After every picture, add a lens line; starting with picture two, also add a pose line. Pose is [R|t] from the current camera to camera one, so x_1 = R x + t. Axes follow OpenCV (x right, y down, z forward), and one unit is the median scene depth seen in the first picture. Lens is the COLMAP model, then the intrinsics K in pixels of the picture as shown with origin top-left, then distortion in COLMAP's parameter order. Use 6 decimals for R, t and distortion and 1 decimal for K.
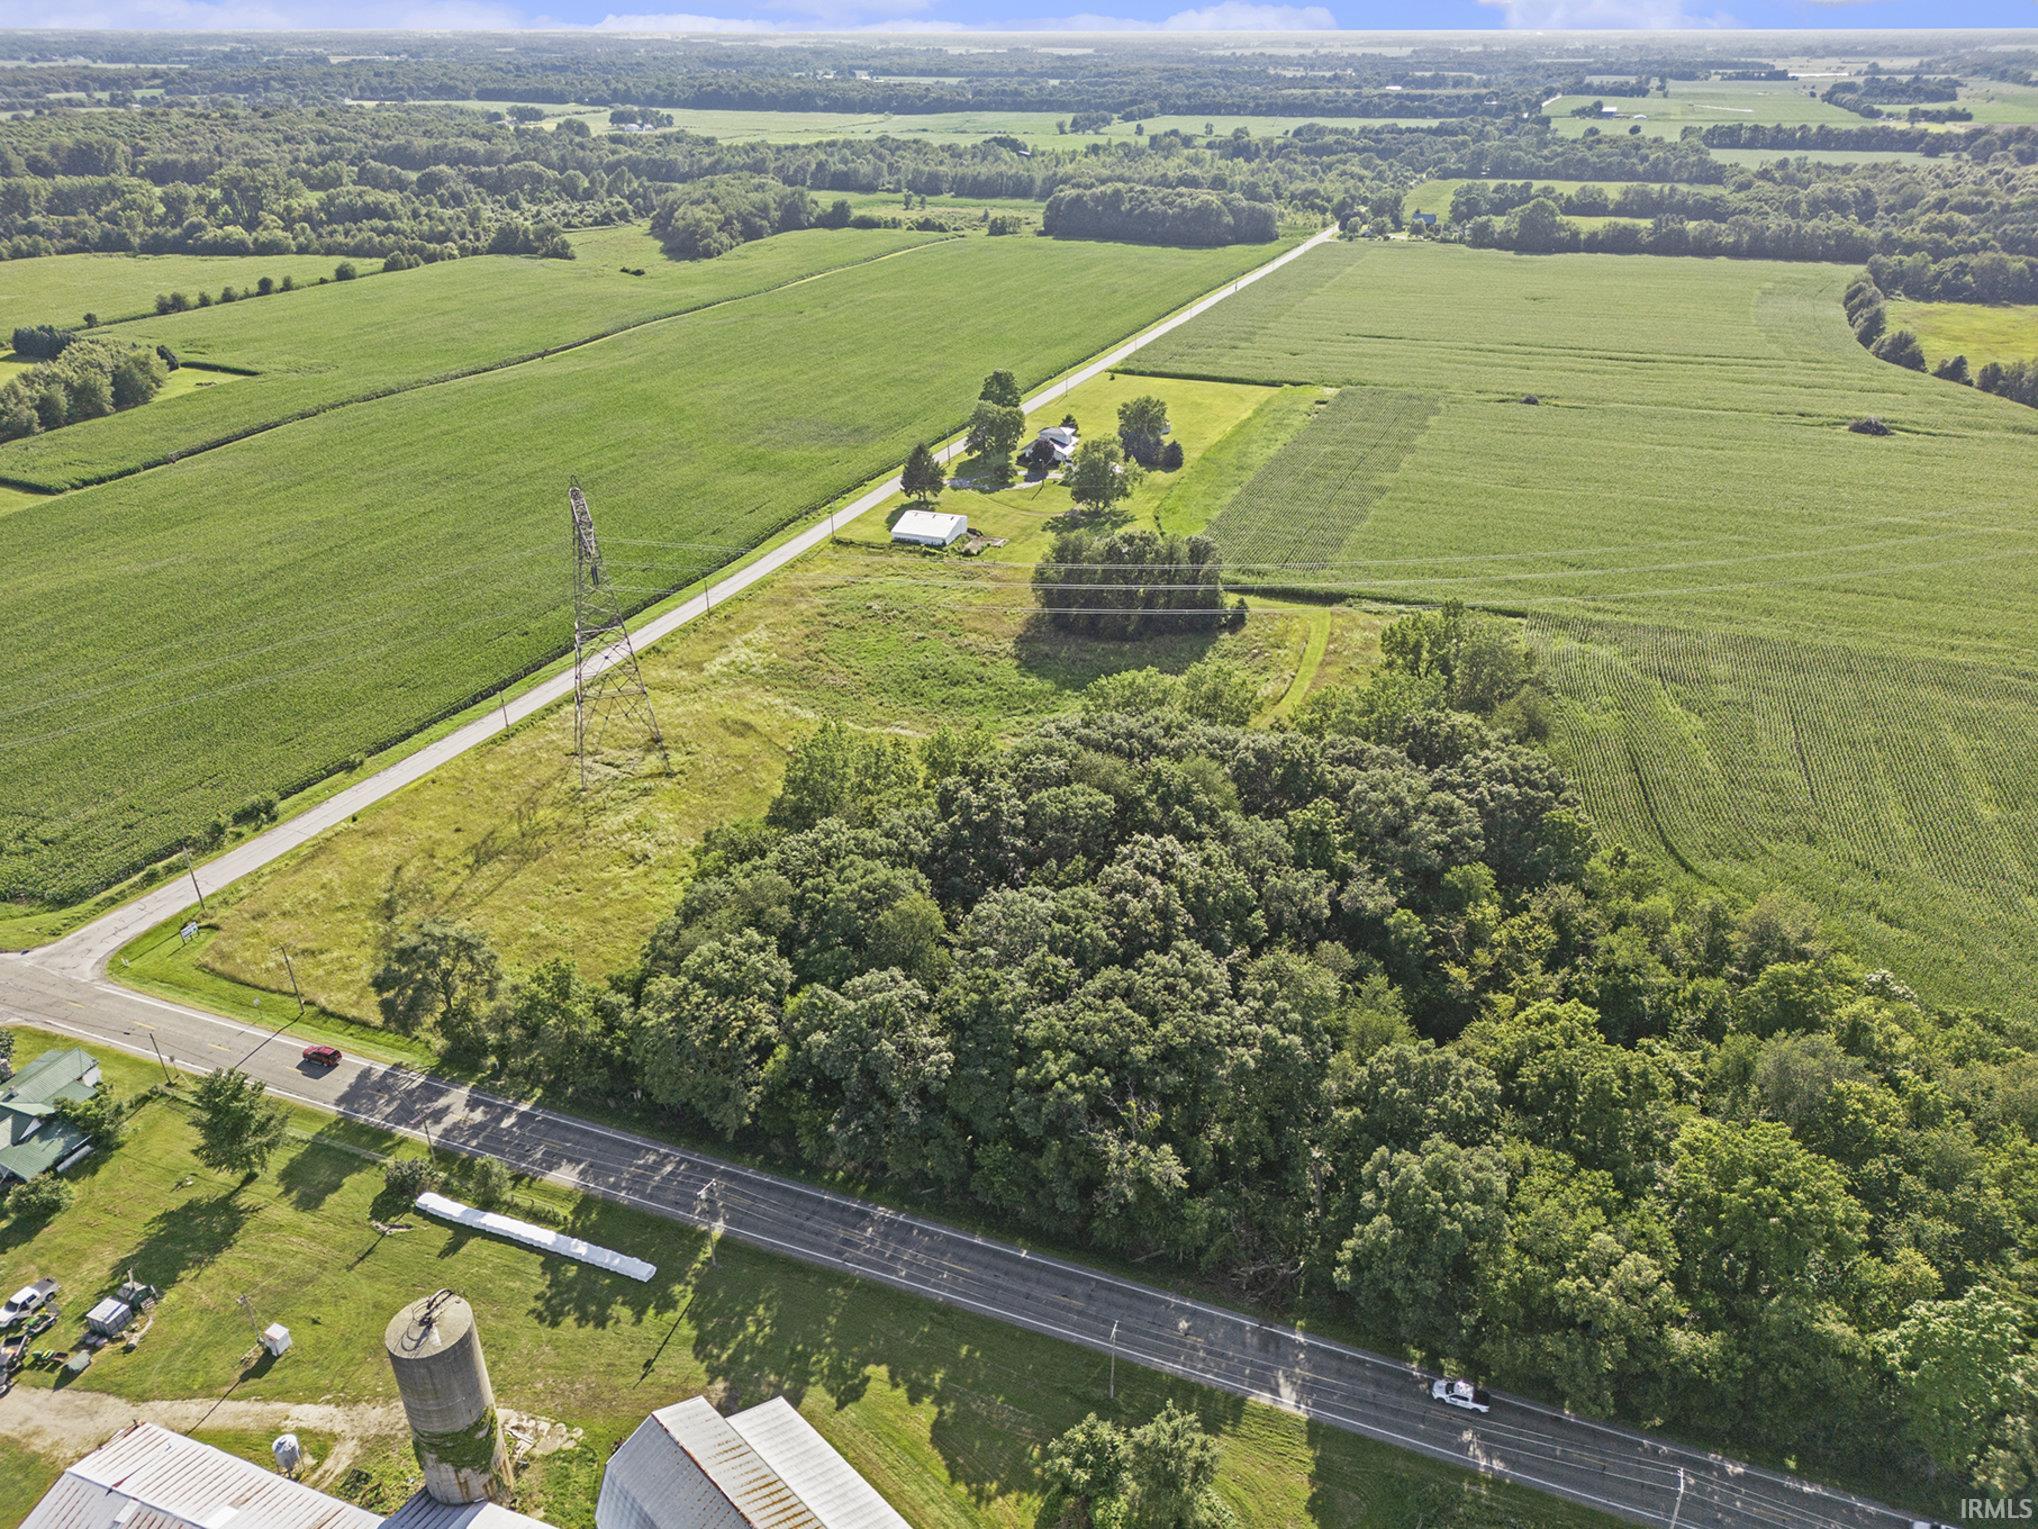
lens RADIAL K [[1450.2, 0, 991.6], [0, 1450.2, 758.3], [0, 0, 1]] dist [0.048006, -0.050442]
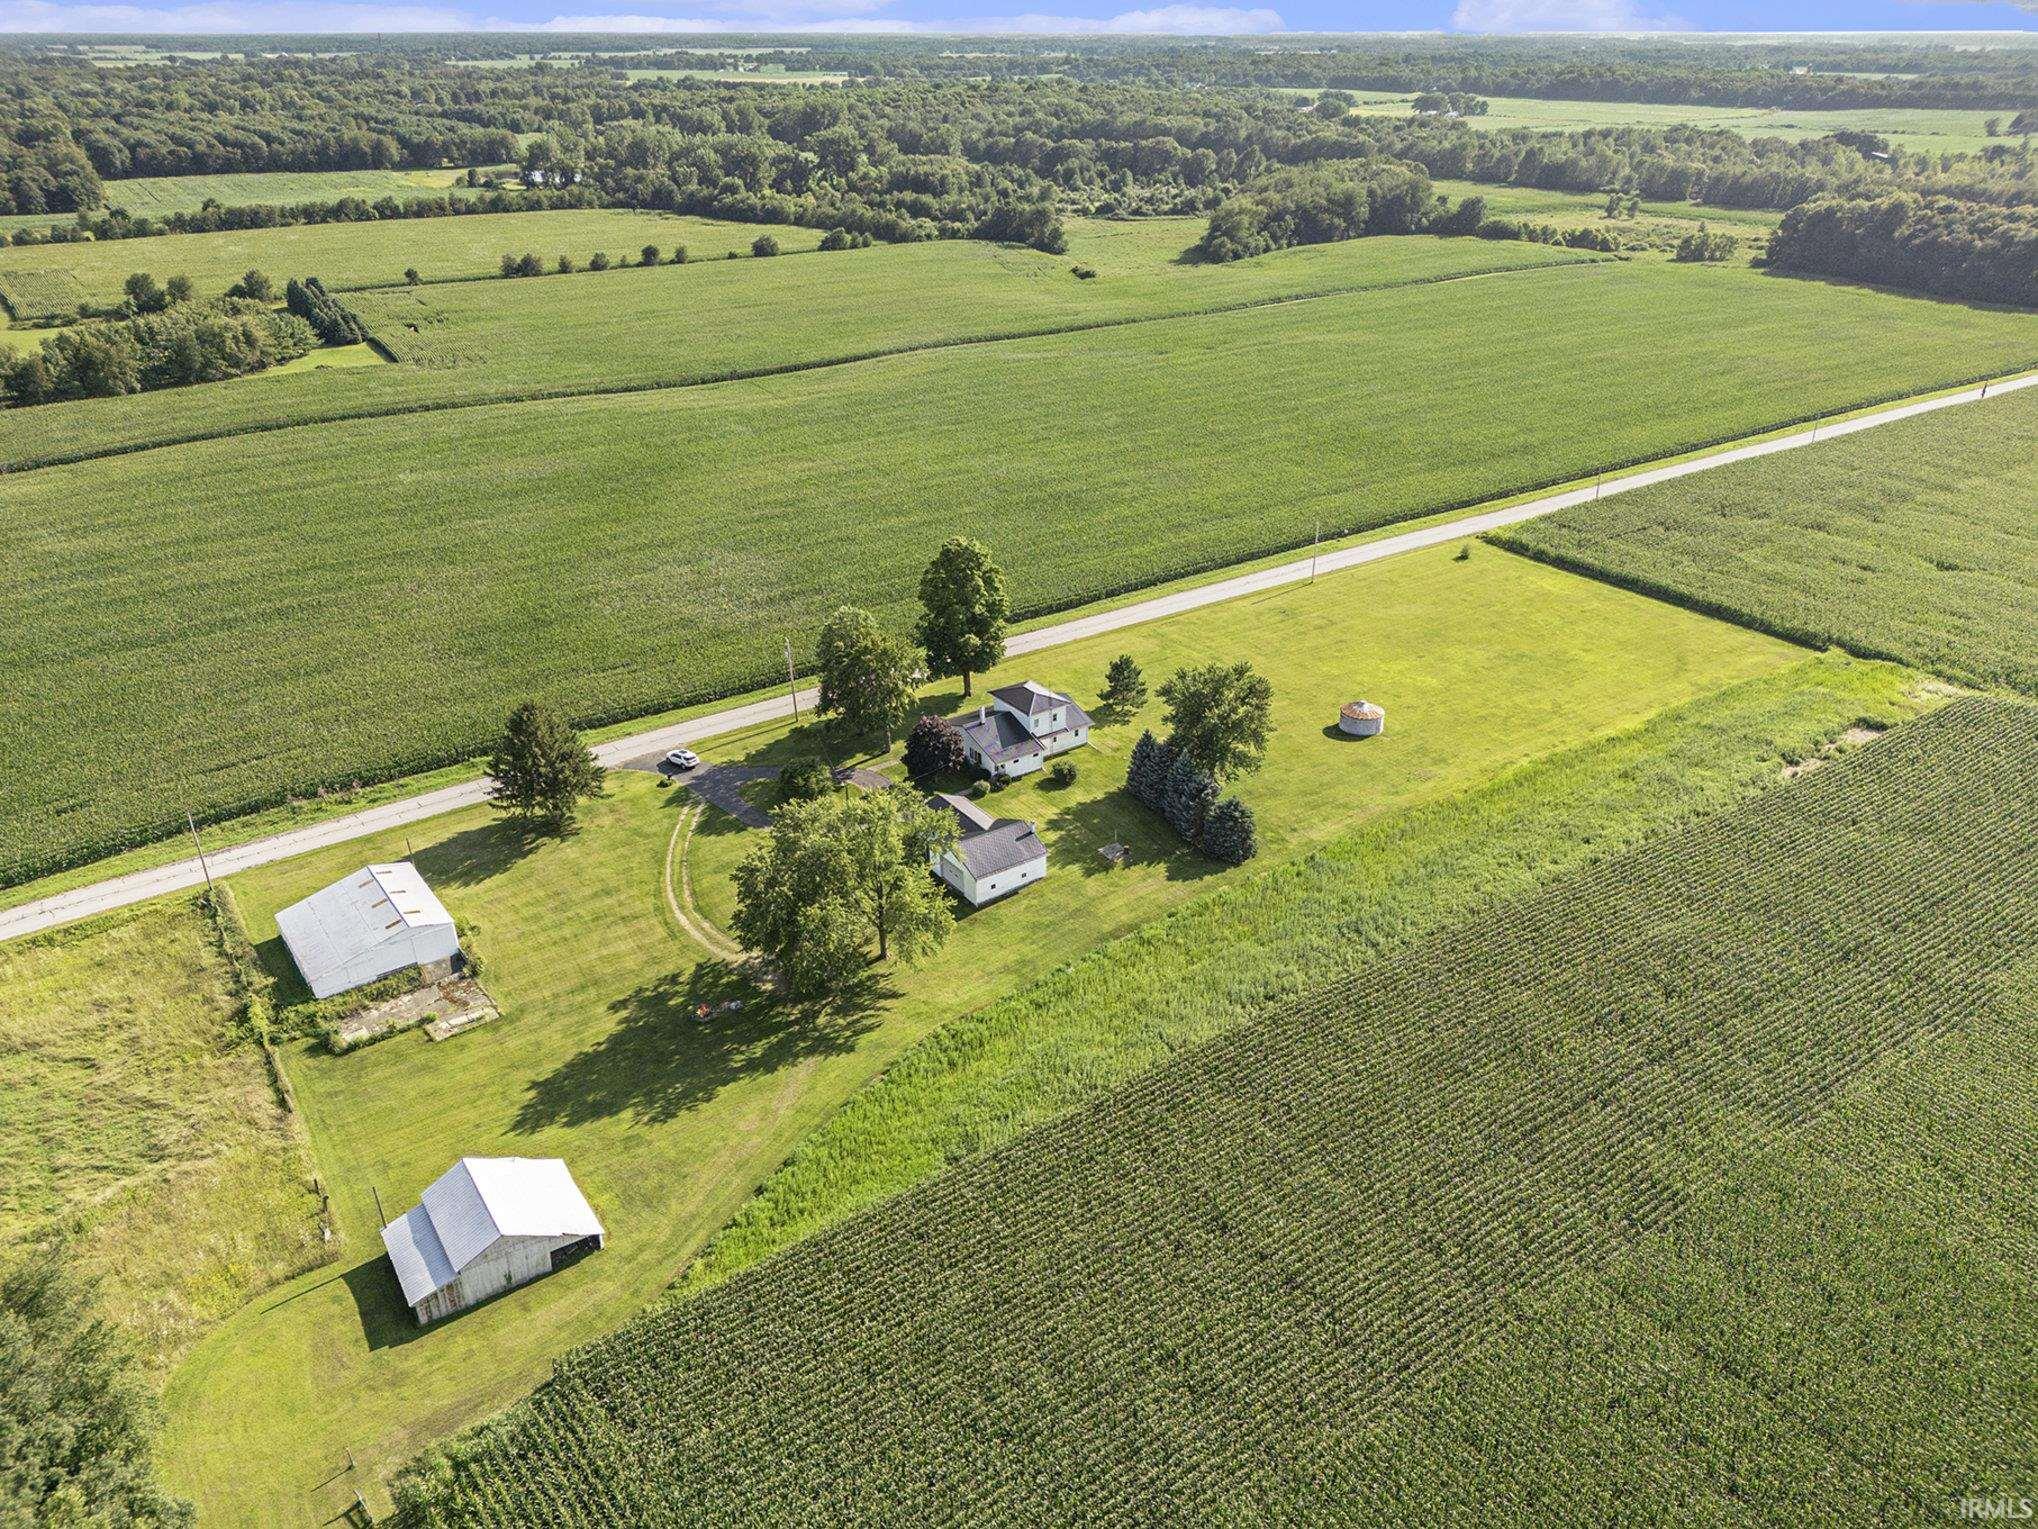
lens RADIAL K [[1450.2, 0, 991.6], [0, 1450.2, 758.3], [0, 0, 1]] dist [0.048006, -0.050442]
pose [[0.843299, 0.241194, -0.480283, 0.132201], [-0.240915, 0.968476, 0.063353, -0.123066], [0.480423, 0.062282, 0.874823, 0.323961]]
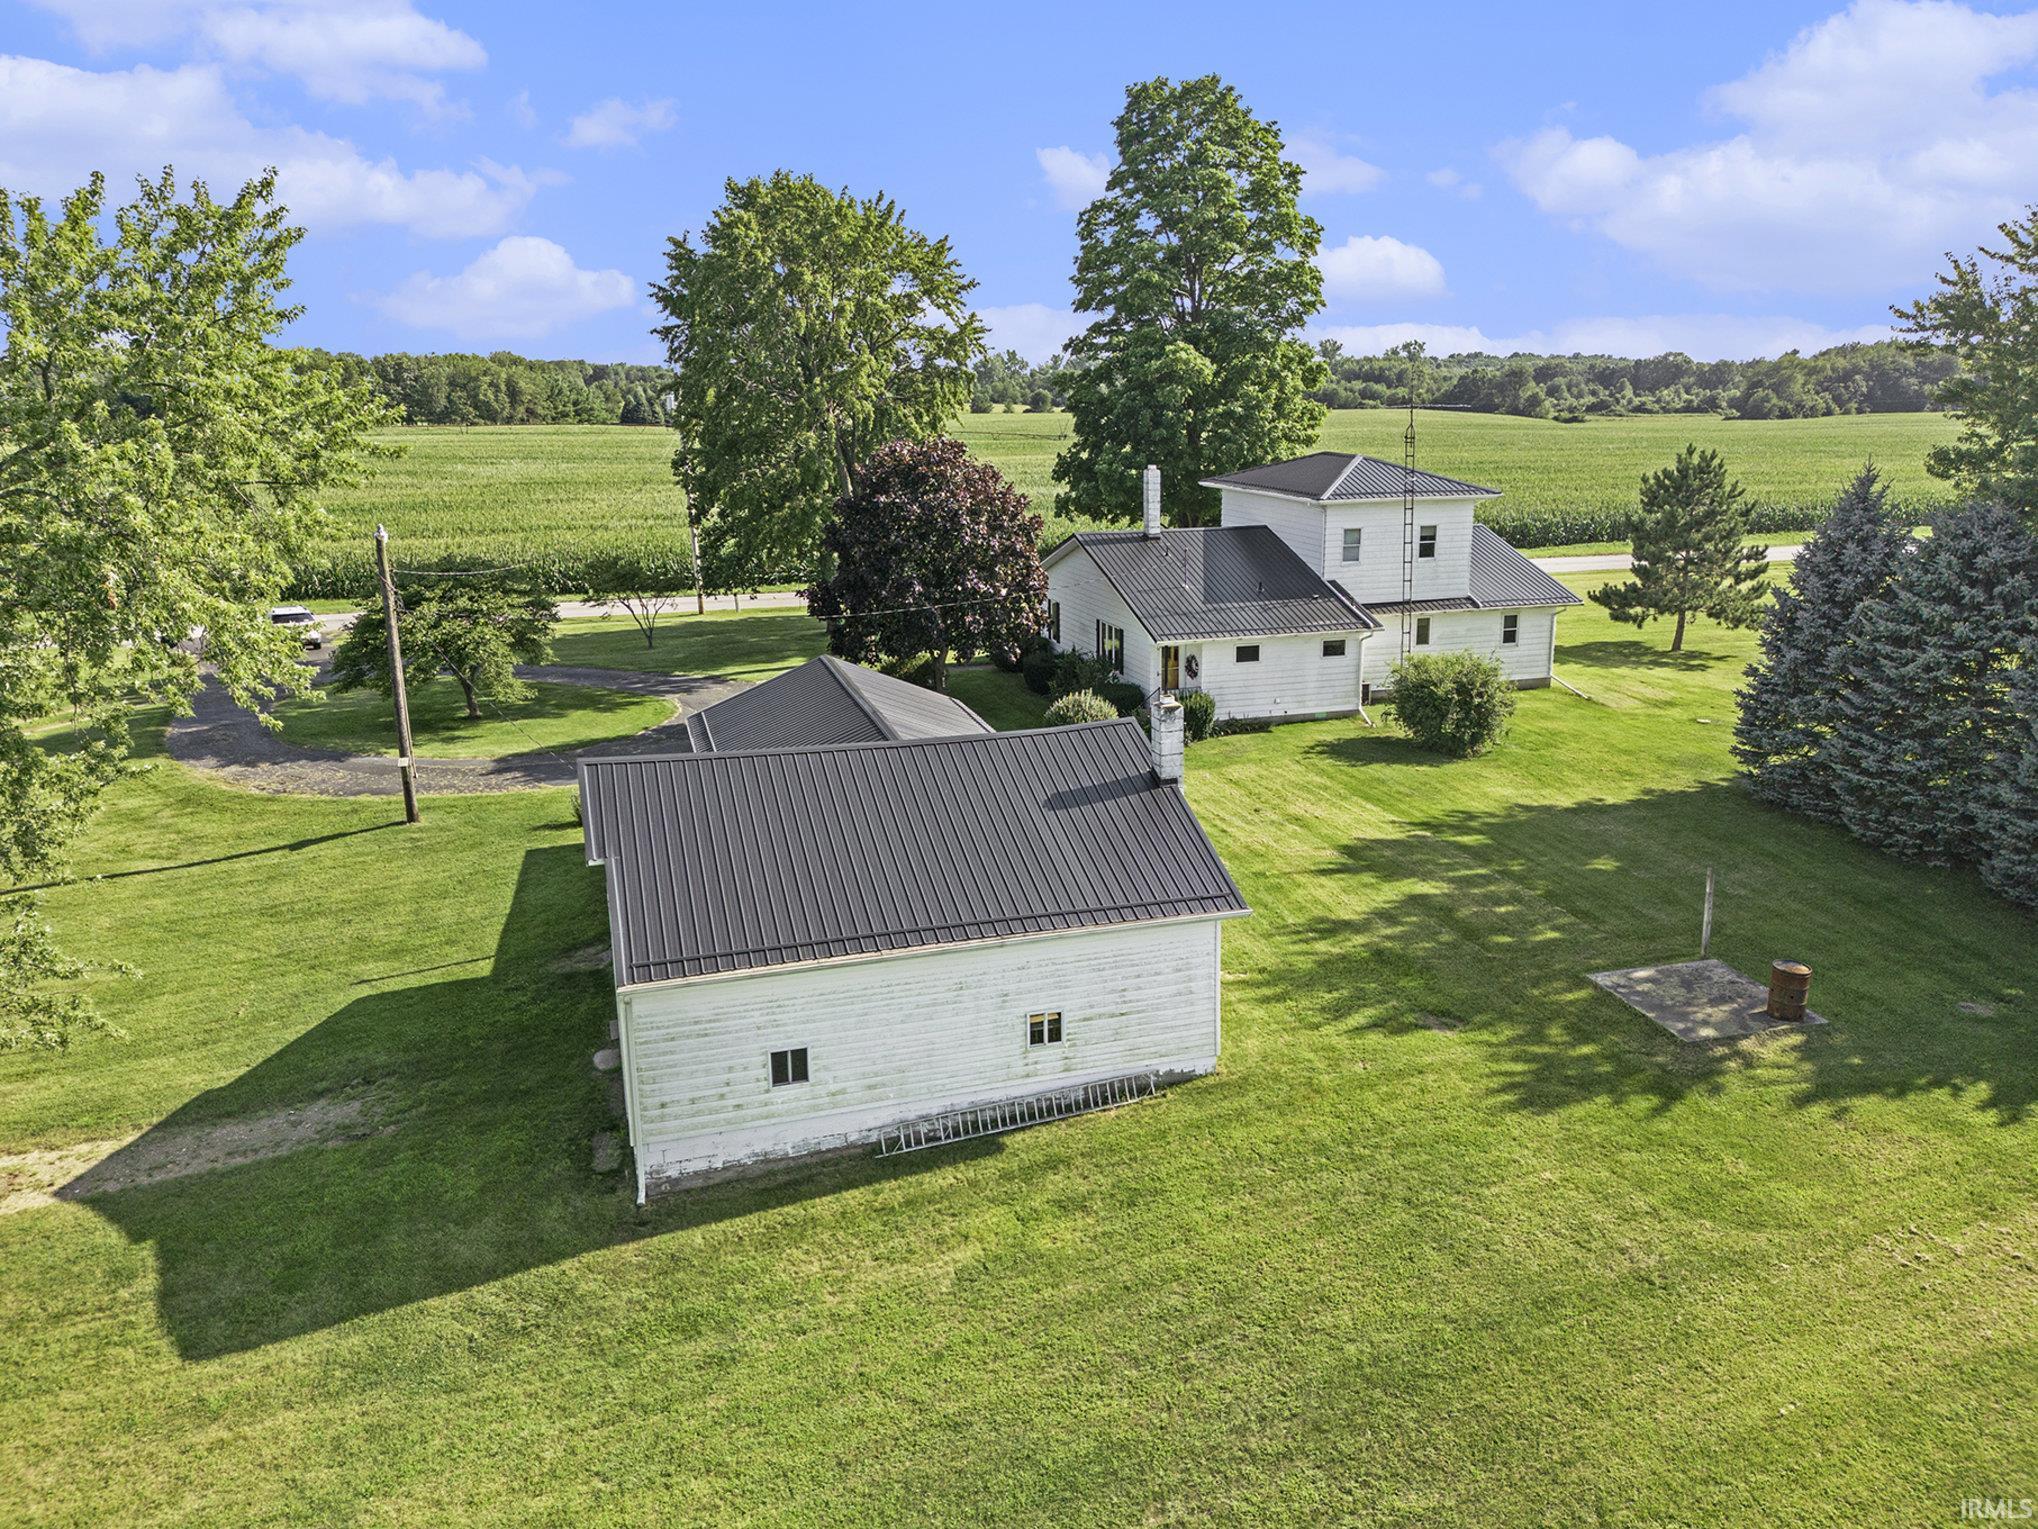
lens RADIAL K [[1450.2, 0, 991.6], [0, 1450.2, 758.3], [0, 0, 1]] dist [0.048006, -0.050442]
pose [[0.638118, 0.200256, -0.743440, 0.069976], [-0.337278, 0.940712, -0.036103, -0.101721], [0.692133, 0.273784, 0.667828, 0.465976]]
